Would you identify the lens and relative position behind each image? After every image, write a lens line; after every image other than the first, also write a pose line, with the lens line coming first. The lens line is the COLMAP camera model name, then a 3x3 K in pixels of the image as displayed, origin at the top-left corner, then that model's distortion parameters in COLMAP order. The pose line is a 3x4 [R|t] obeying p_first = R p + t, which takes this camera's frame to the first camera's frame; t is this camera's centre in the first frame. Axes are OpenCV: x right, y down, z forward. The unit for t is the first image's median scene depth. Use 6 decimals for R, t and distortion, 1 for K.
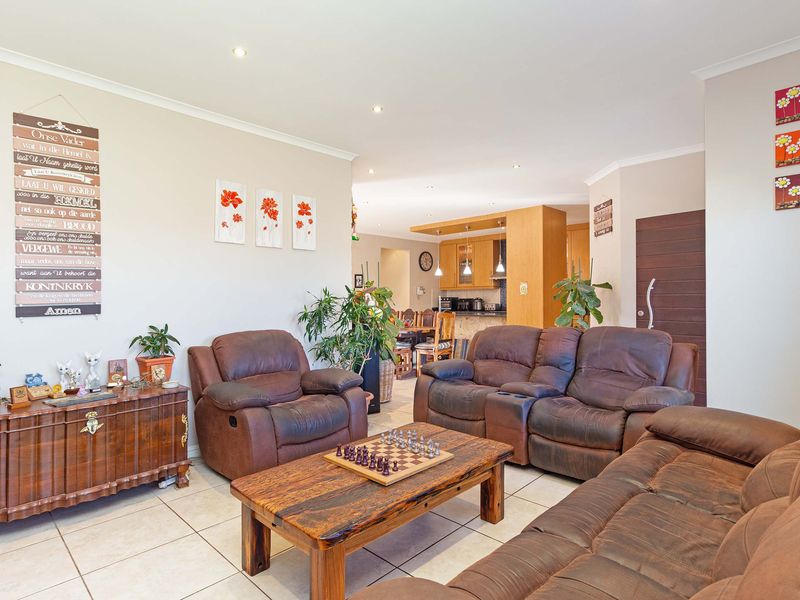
lens RADIAL K [[436.2, 0, 394.7], [0, 436.2, 294.2], [0, 0, 1]] dist [0.001734, -0.002053]
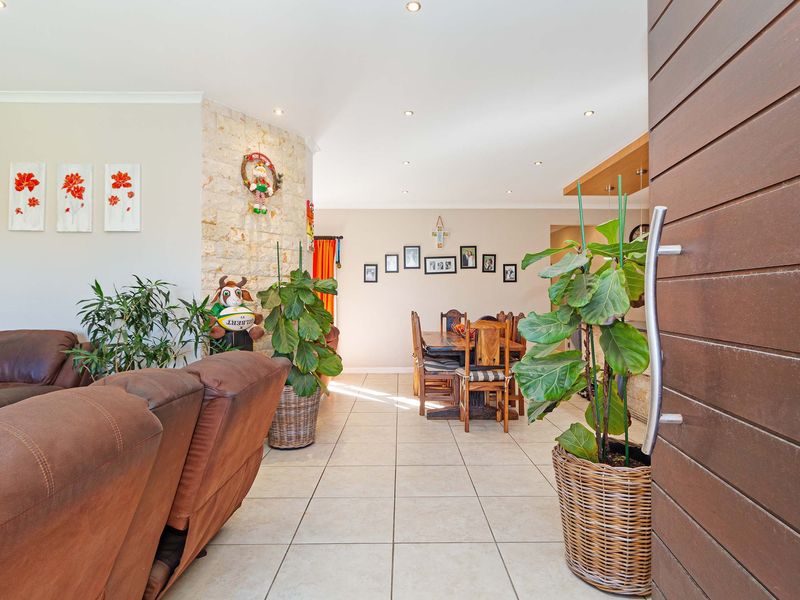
lens RADIAL K [[436.2, 0, 405.2], [0, 436.2, 298.2], [0, 0, 1]] dist [0.001734, -0.002053]
pose [[0.716571, 0.007797, -0.697471, 0.461586], [-0.000424, 0.999942, 0.010742, 0.007194], [0.697514, -0.007402, 0.716533, 0.505565]]
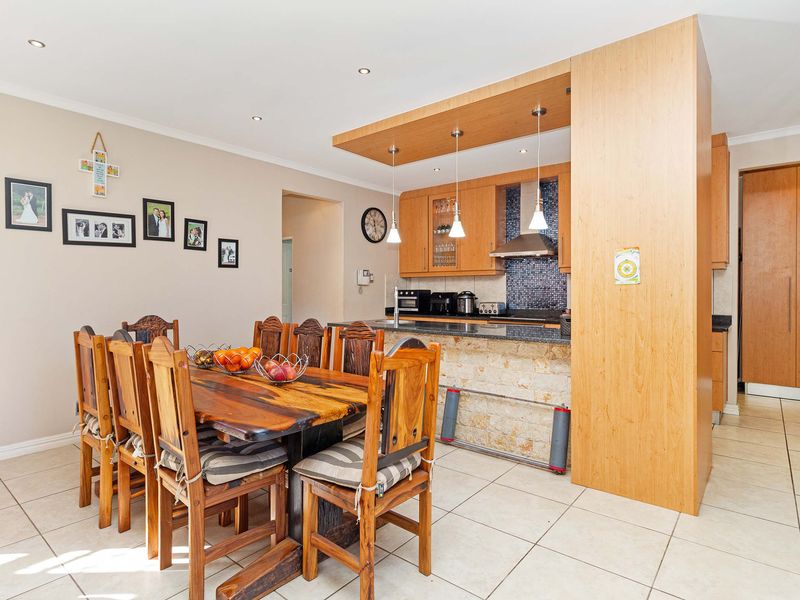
lens RADIAL K [[436.2, 0, 403.6], [0, 436.2, 295.5], [0, 0, 1]] dist [0.001734, -0.002053]
pose [[0.994662, 0.010792, 0.102623, 0.089144], [-0.012777, 0.999743, 0.018707, 0.006837], [-0.102395, -0.019918, 0.994544, 0.750136]]
